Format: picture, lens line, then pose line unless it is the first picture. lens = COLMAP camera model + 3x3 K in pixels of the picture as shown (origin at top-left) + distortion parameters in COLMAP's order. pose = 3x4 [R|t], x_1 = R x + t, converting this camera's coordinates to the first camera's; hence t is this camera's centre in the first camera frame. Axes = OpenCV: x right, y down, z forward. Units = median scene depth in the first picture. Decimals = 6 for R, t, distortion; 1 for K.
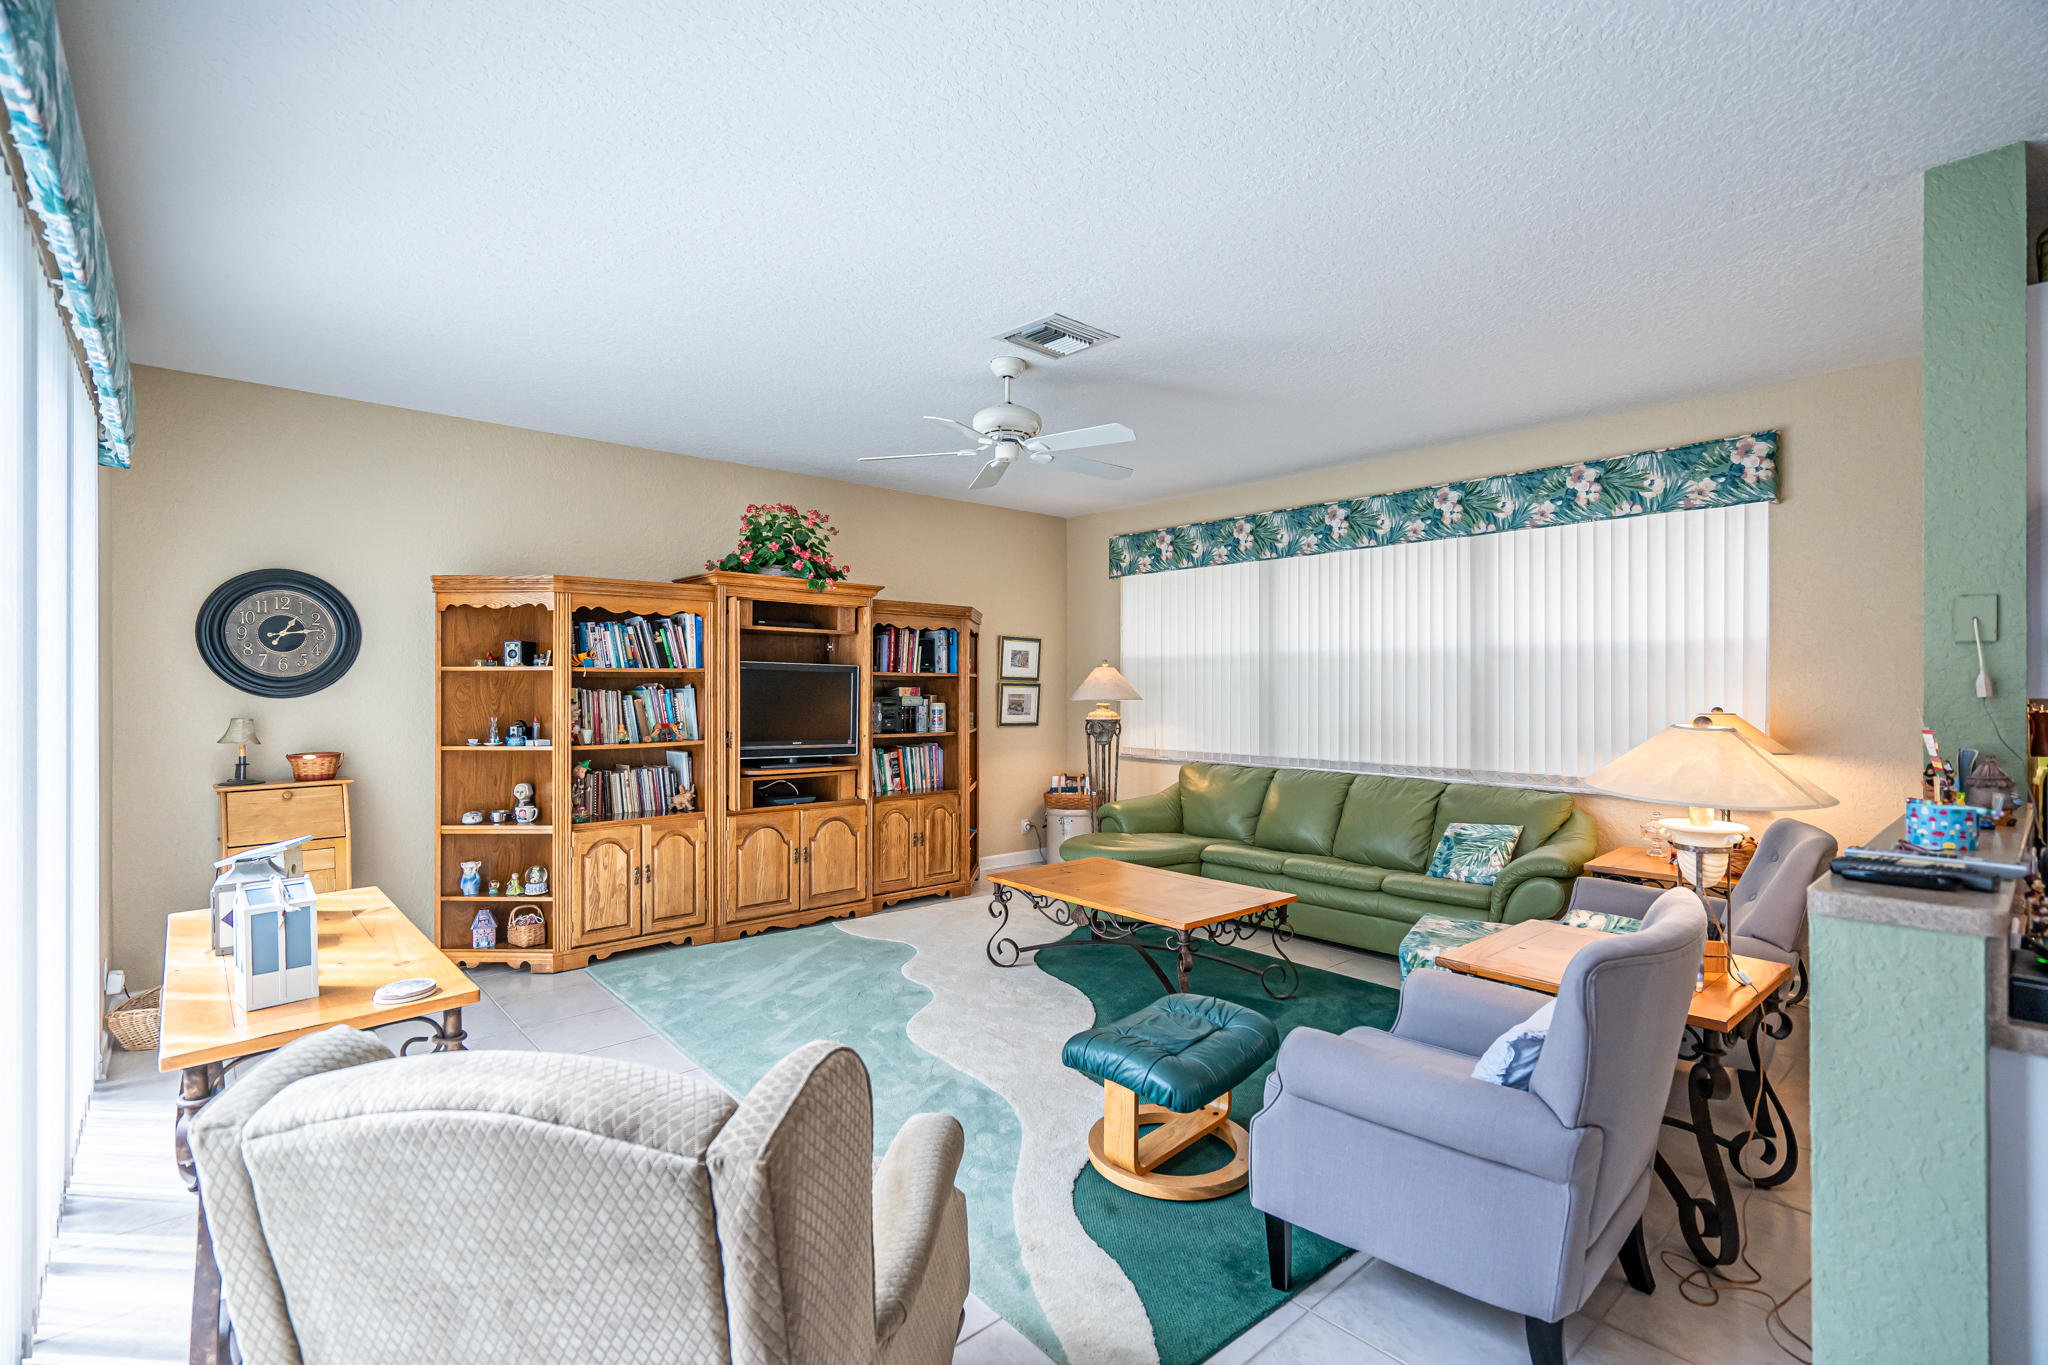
lens RADIAL K [[933.6, 0, 1031.3], [0, 933.6, 681.6], [0, 0, 1]] dist [-0.005715, 0.001938]
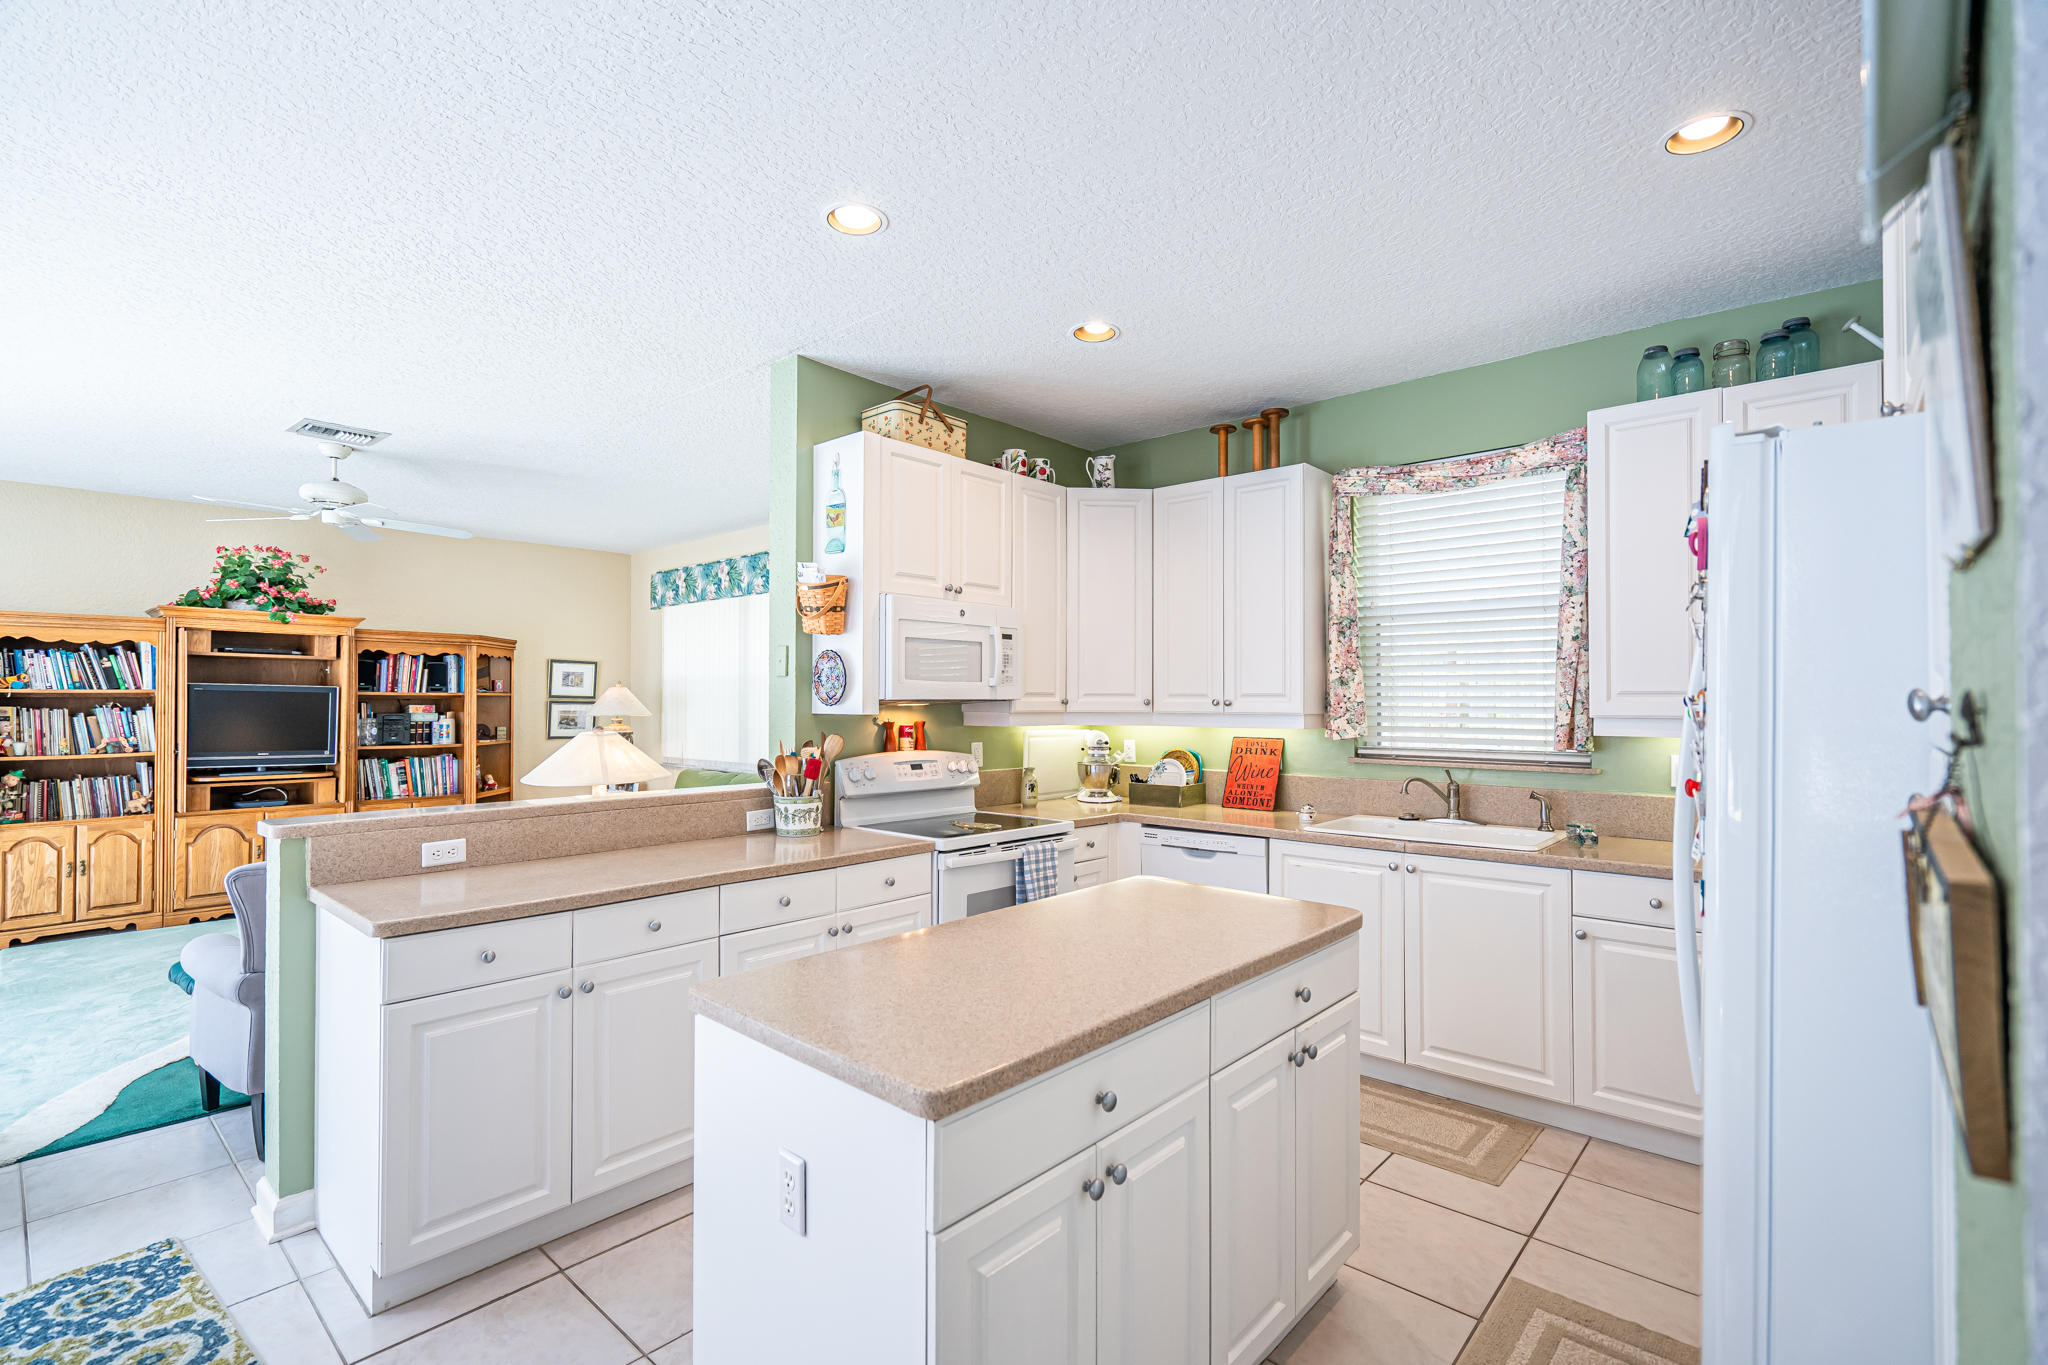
lens RADIAL K [[933.6, 0, 1026.7], [0, 933.6, 690.7], [0, 0, 1]] dist [-0.005715, 0.001938]
pose [[0.992172, -0.000610, 0.124878, 0.569726], [0.001399, 0.999980, -0.006228, -0.004136], [-0.124872, 0.006354, 0.992153, -0.271998]]
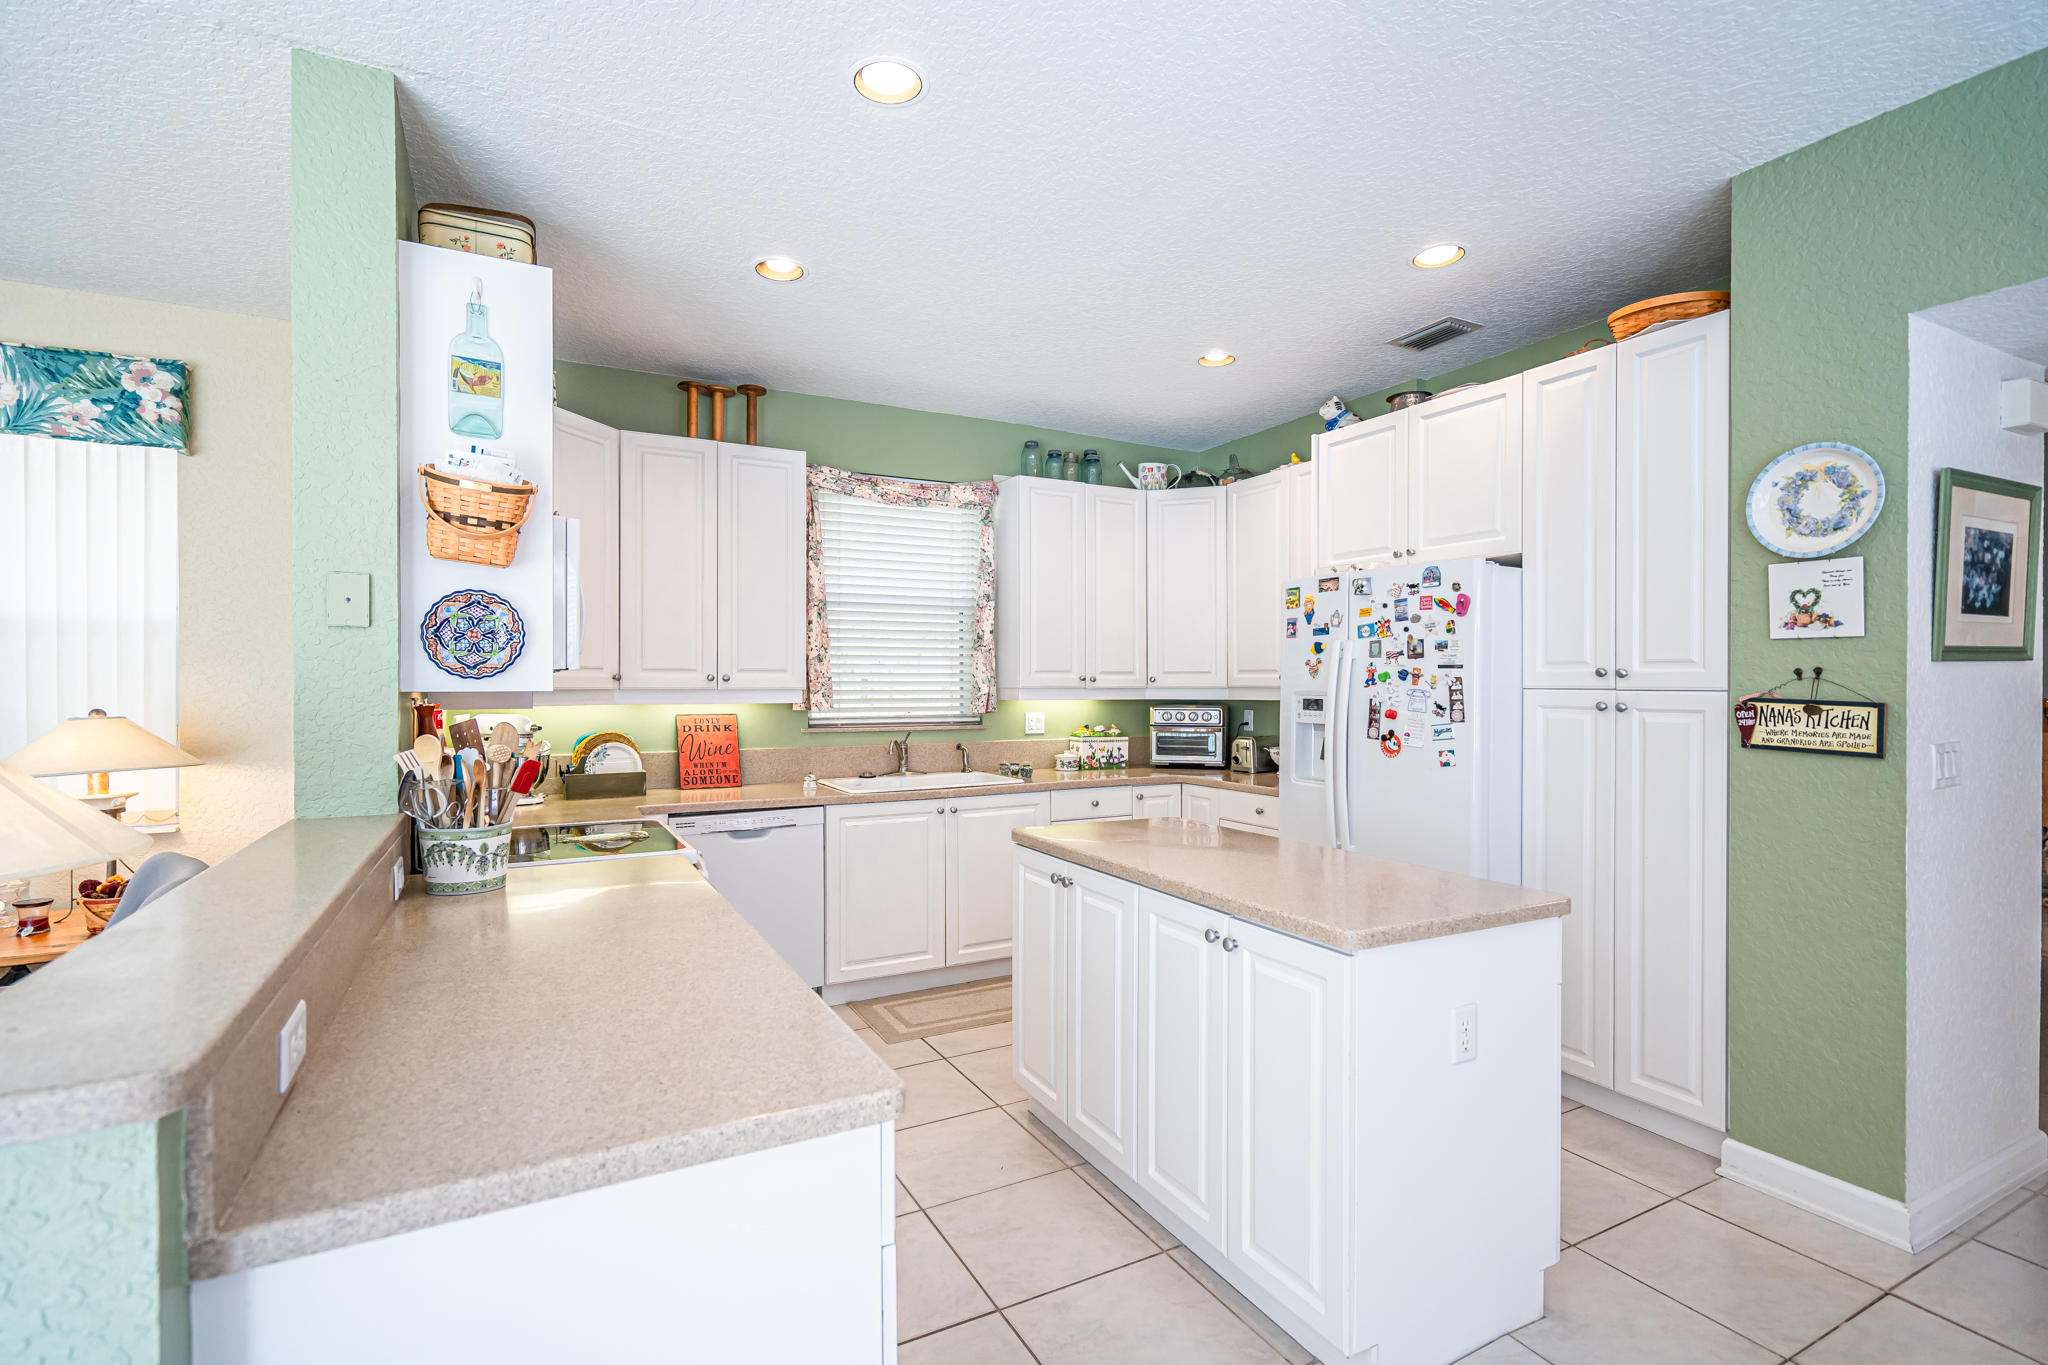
lens RADIAL K [[933.6, 0, 1020.9], [0, 933.6, 685.9], [0, 0, 1]] dist [-0.005715, 0.001938]
pose [[0.229793, -0.006332, 0.973219, 0.145044], [-0.000549, 0.999978, 0.006636, 0.002790], [-0.973239, -0.002059, 0.229784, 0.088057]]
